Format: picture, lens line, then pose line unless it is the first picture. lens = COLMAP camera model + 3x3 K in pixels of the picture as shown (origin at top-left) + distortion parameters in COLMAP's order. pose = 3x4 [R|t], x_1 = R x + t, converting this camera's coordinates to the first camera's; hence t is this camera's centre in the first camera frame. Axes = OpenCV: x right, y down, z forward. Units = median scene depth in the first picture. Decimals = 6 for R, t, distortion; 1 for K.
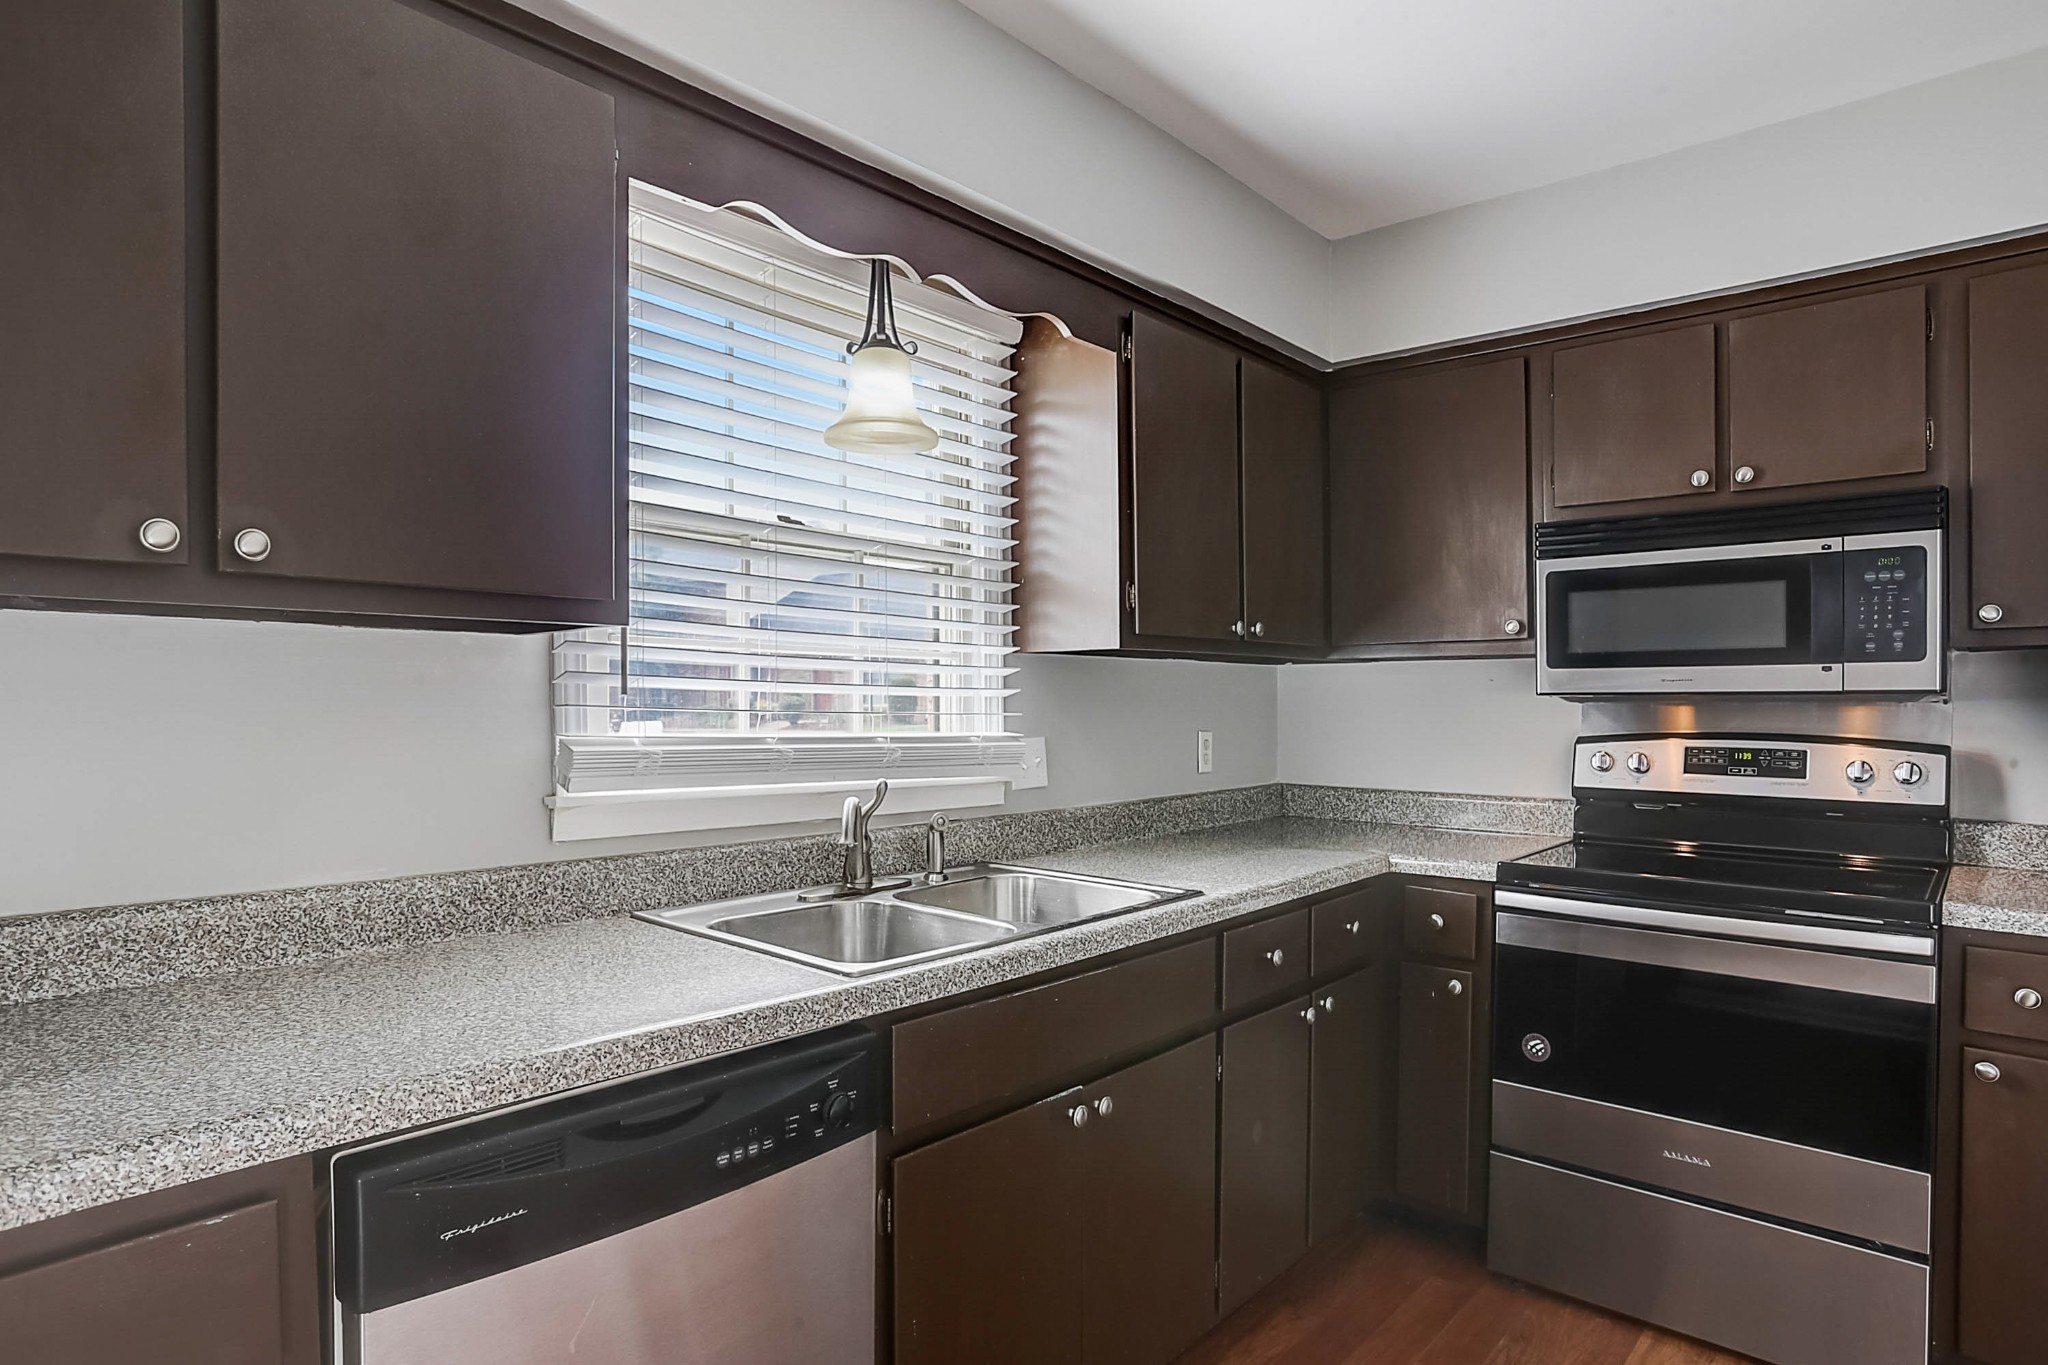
lens RADIAL K [[1130.6, 0, 1025.2], [0, 1130.6, 731.8], [0, 0, 1]] dist [-0.035380, 0.002040]
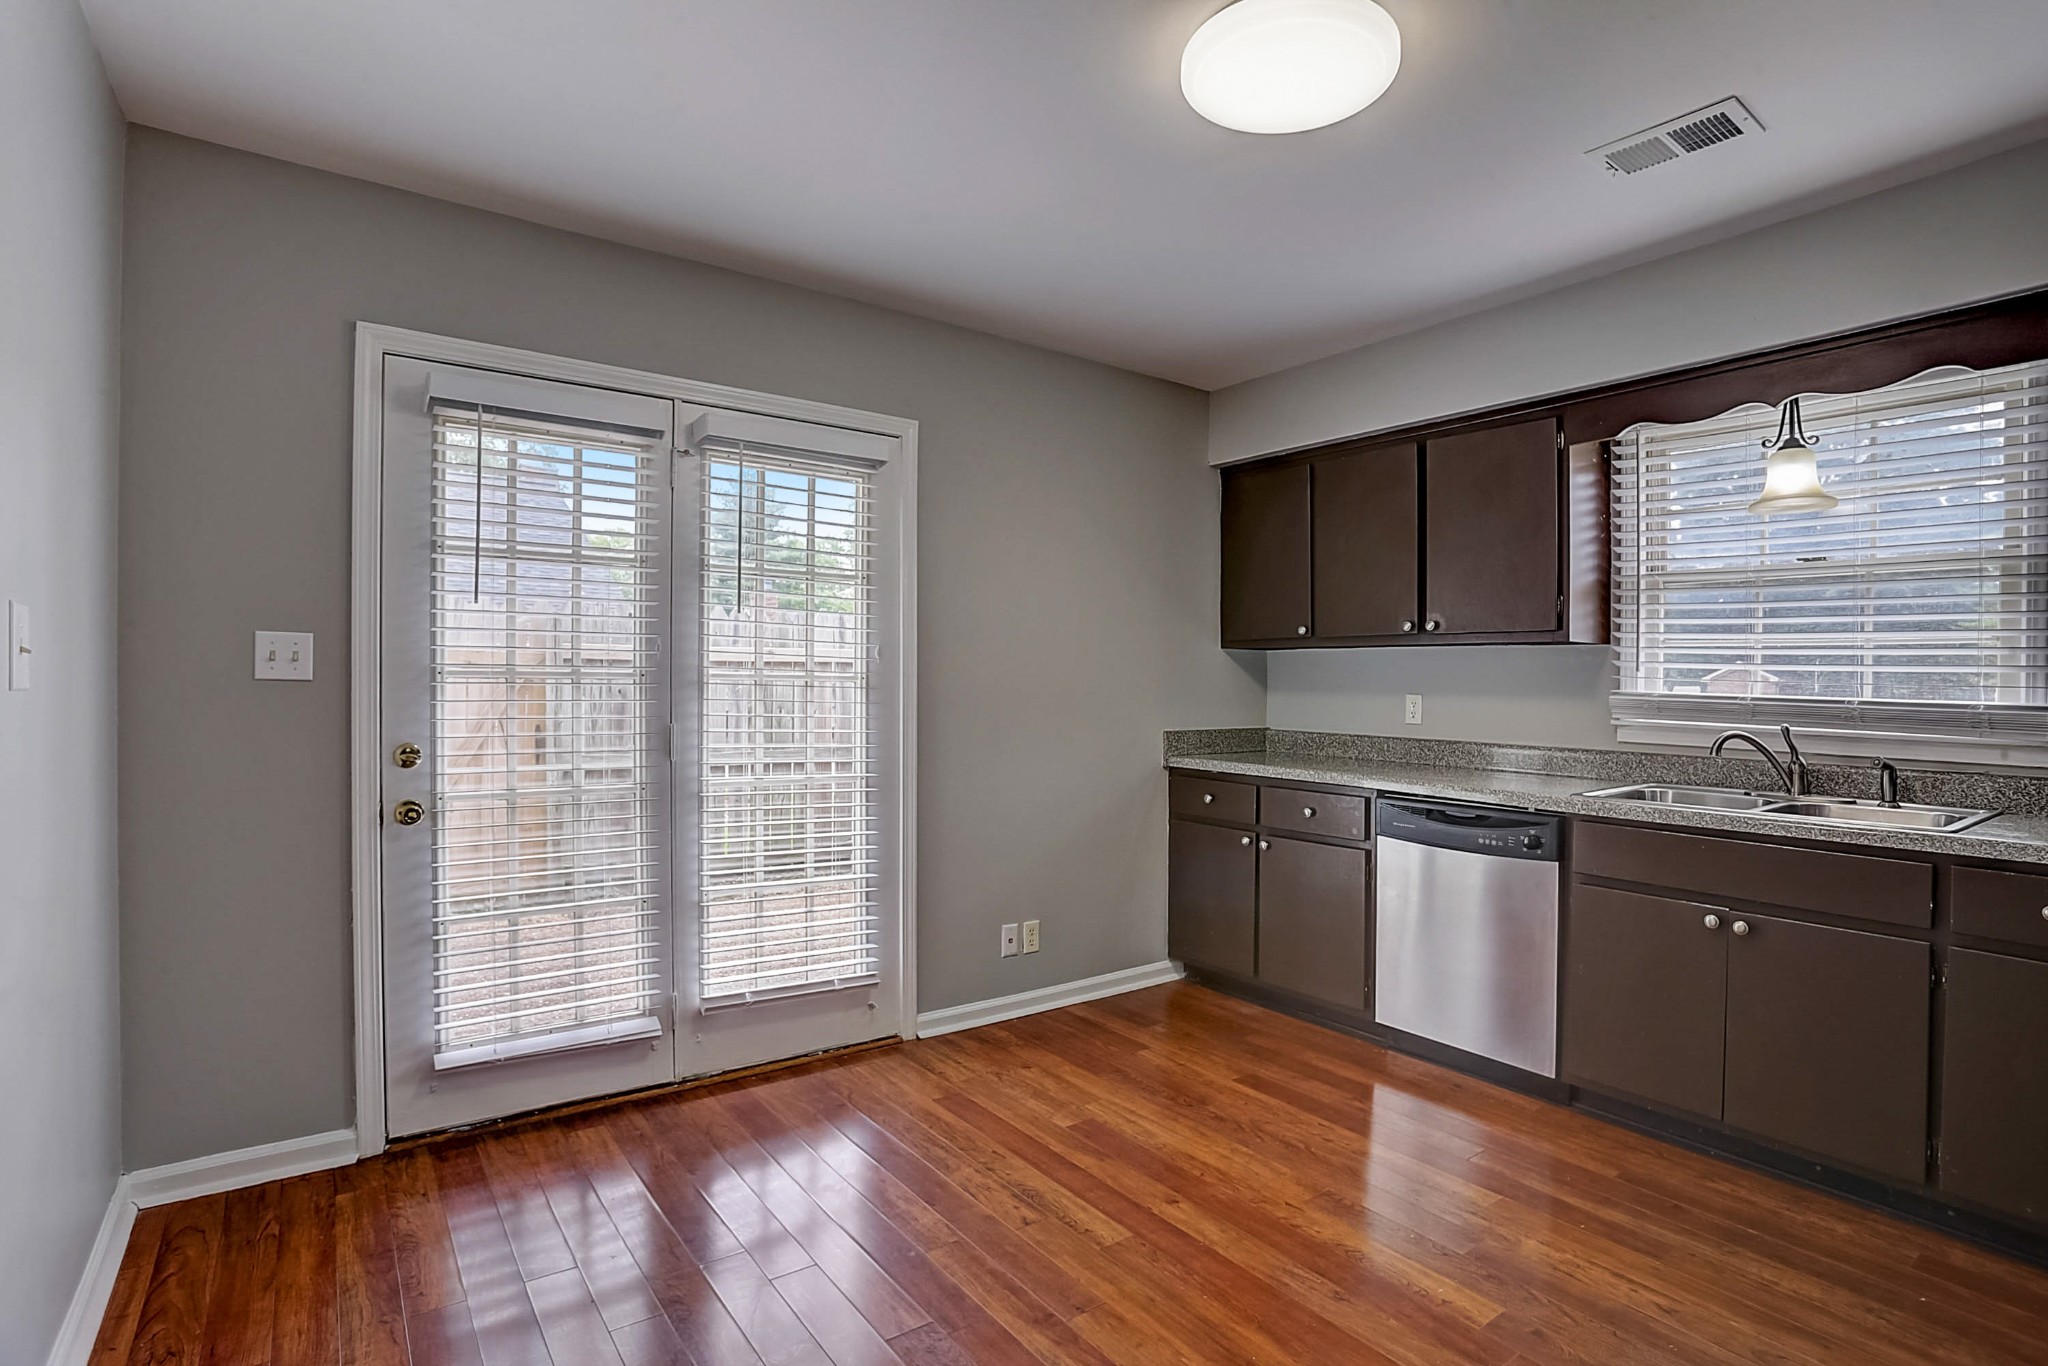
lens RADIAL K [[981.1, 0, 1019.4], [0, 981.1, 676.8], [0, 0, 1]] dist [-0.066780, 0.026349]
pose [[-0.215608, -0.008156, -0.976446, 1.174055], [-0.042311, 0.999104, 0.000997, 0.016331], [0.975563, 0.041529, -0.215760, 0.208399]]
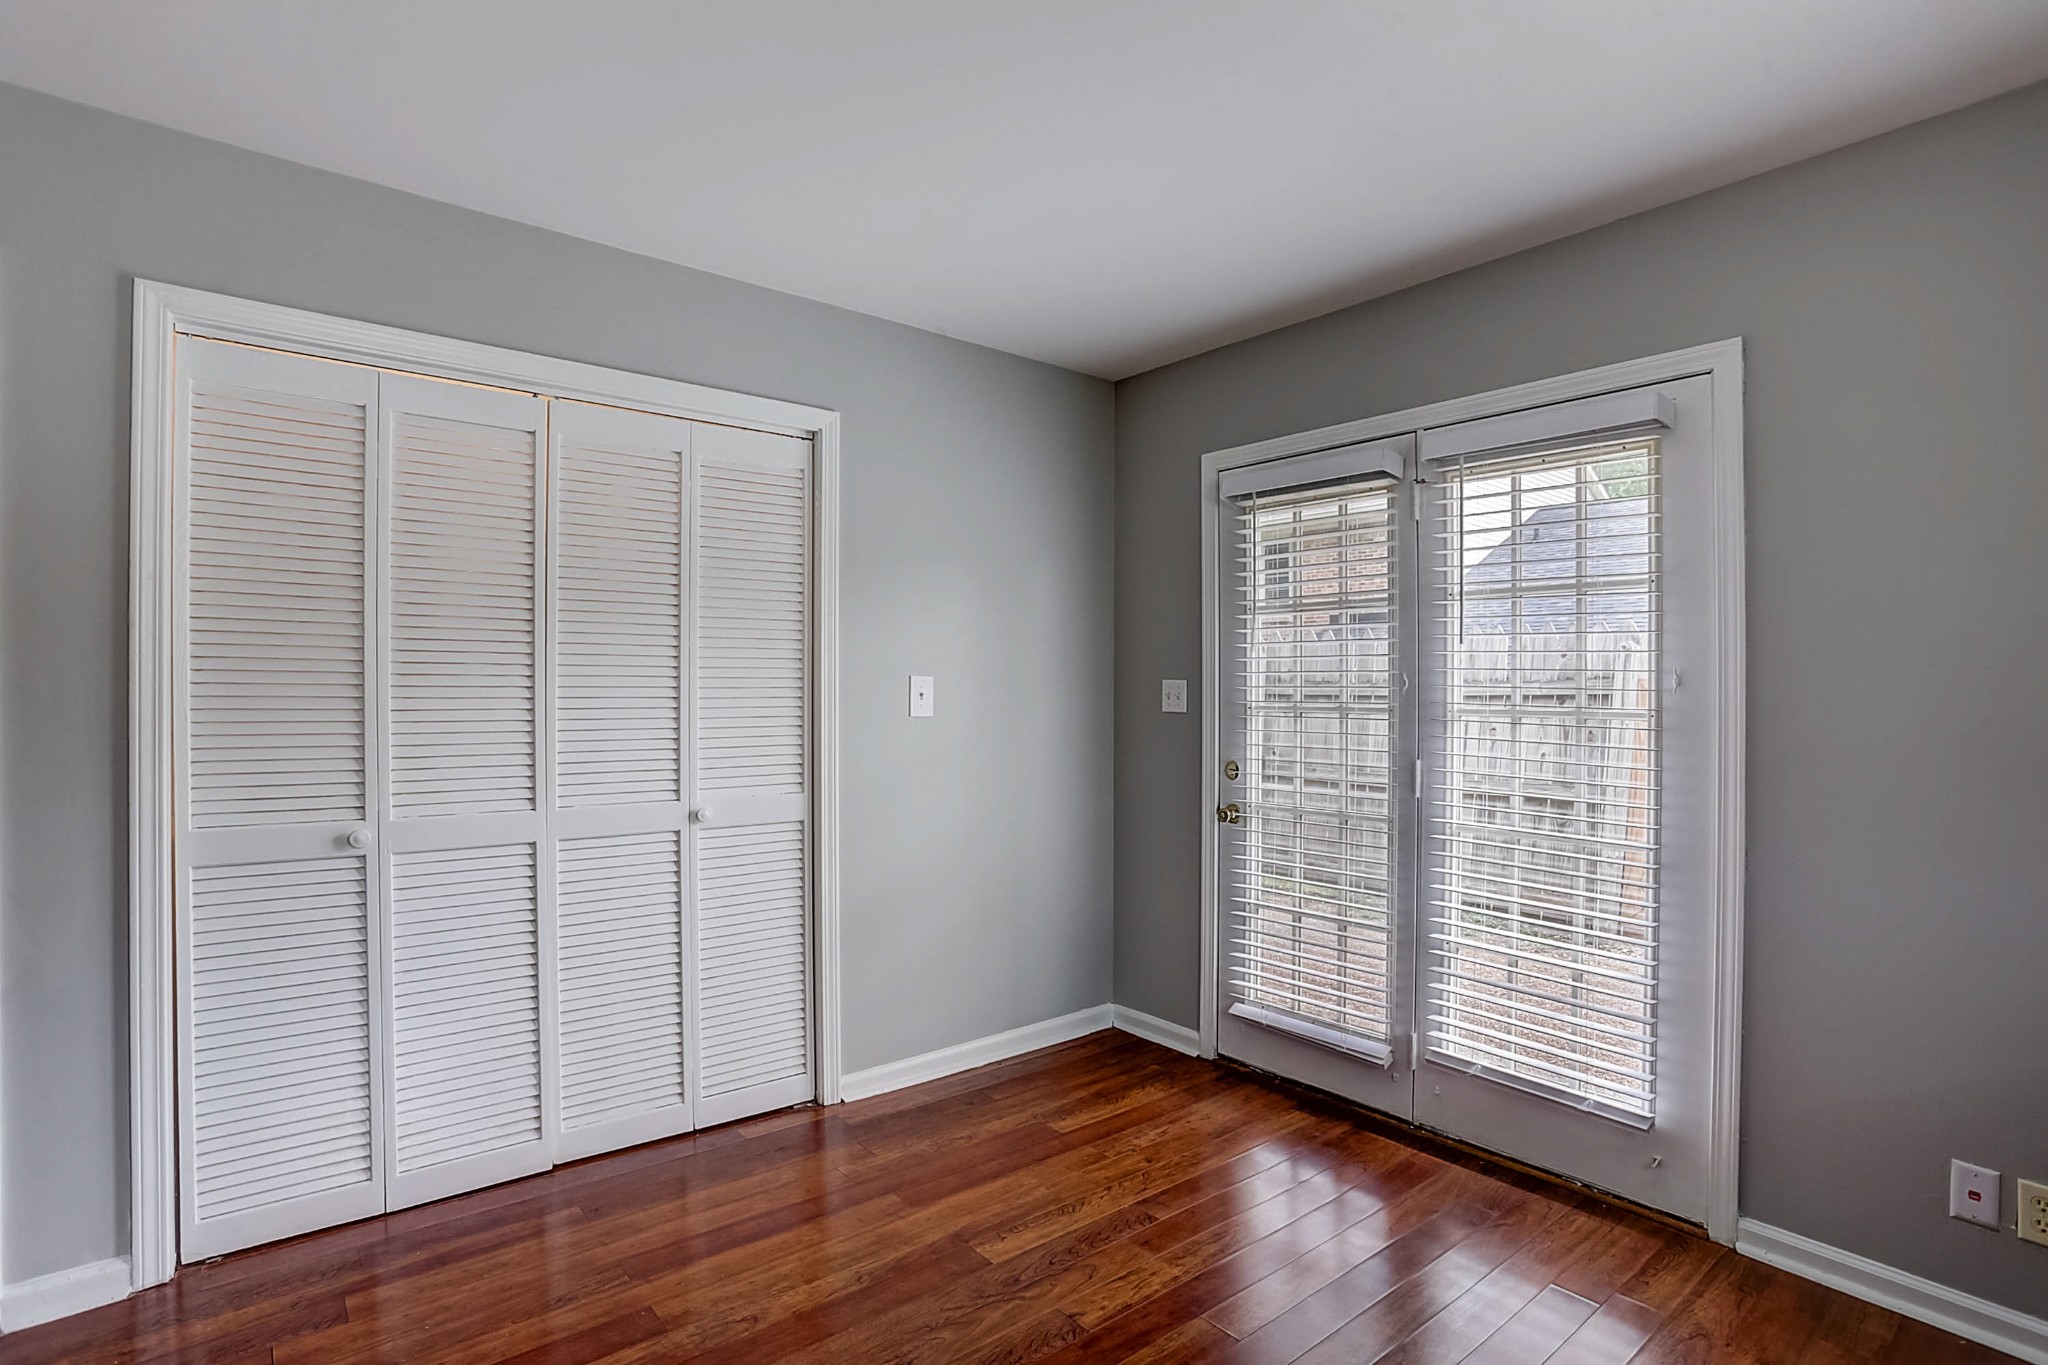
lens RADIAL K [[1001.3, 0, 1038.4], [0, 1001.3, 686.8], [0, 0, 1]] dist [-0.070127, 0.025608]
pose [[-0.989151, -0.004915, 0.146823, 0.362417], [-0.000864, 0.999617, 0.027645, -0.028112], [-0.146903, 0.027219, -0.988776, 0.797592]]
